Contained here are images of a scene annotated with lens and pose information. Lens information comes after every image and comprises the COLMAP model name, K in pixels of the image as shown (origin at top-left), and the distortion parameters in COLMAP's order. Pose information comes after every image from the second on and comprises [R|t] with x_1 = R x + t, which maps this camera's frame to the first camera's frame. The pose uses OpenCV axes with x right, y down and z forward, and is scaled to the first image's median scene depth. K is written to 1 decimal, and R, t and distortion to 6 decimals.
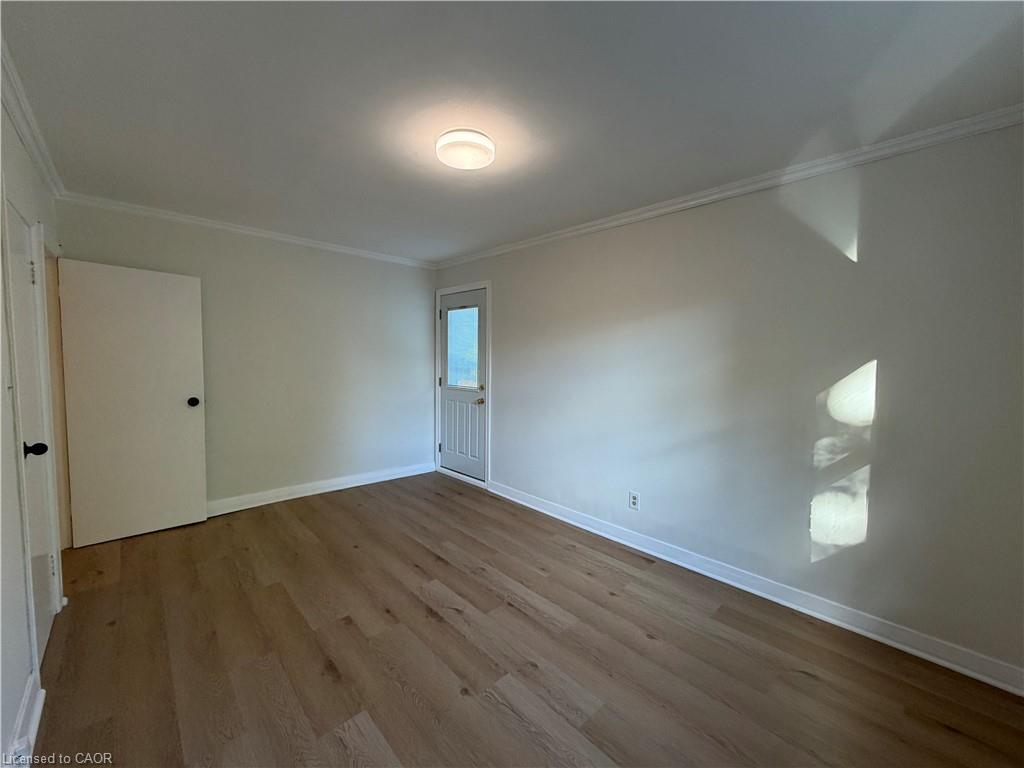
lens RADIAL K [[408.3, 0, 510.2], [0, 408.3, 383.9], [0, 0, 1]] dist [0.001825, -0.000028]
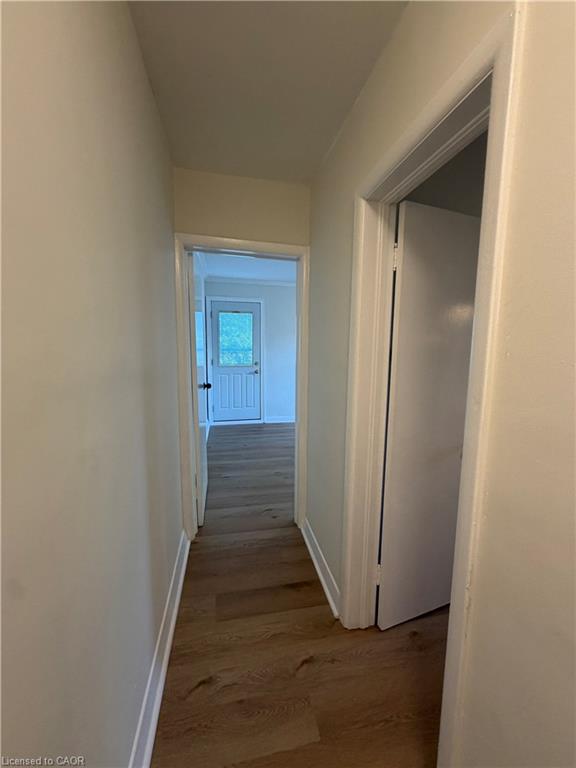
lens RADIAL K [[306.2, 0, 289.0], [0, 306.2, 380.8], [0, 0, 1]] dist [0.001825, -0.000028]
pose [[0.511687, -0.113233, 0.851677, -1.644847], [0.052388, 0.993545, 0.100621, -0.060340], [-0.857573, -0.006869, 0.514316, 0.384997]]
